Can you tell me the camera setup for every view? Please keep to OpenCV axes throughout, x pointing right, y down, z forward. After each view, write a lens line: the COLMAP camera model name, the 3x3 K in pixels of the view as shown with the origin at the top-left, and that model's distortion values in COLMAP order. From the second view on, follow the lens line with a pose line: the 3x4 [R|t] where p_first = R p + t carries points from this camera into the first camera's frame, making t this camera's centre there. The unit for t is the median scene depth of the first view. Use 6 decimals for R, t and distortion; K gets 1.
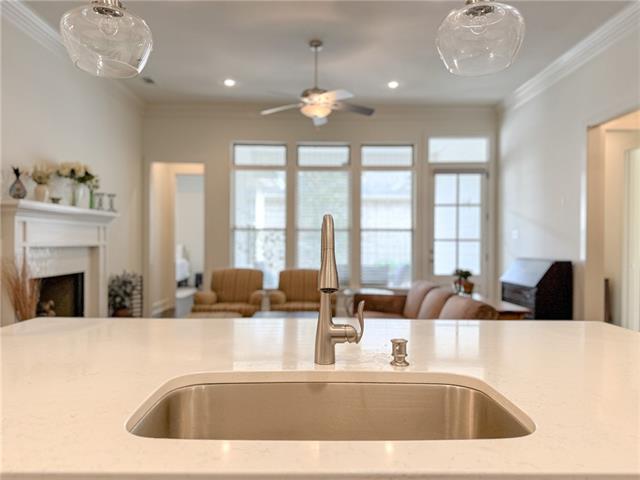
lens RADIAL K [[477.7, 0, 319.5], [0, 477.7, 242.5], [0, 0, 1]] dist [0.034408, -0.005114]
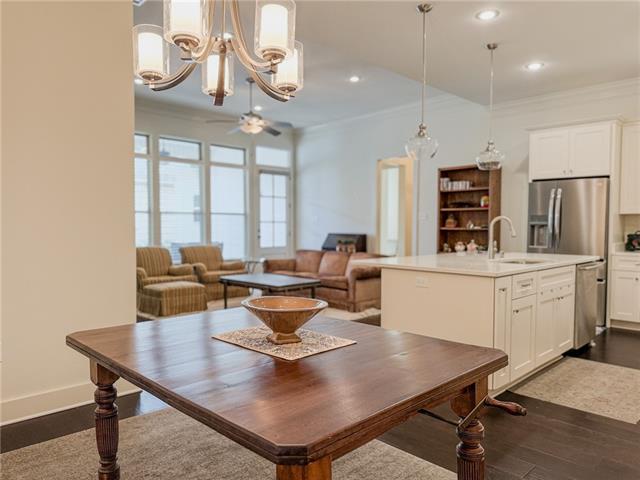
lens RADIAL K [[477.7, 0, 317.5], [0, 477.7, 239.4], [0, 0, 1]] dist [0.034408, -0.005114]
pose [[0.695323, -0.022640, 0.718341, -0.624596], [0.003341, 0.999595, 0.028270, 0.006838], [-0.718690, -0.017257, 0.695117, -0.062266]]
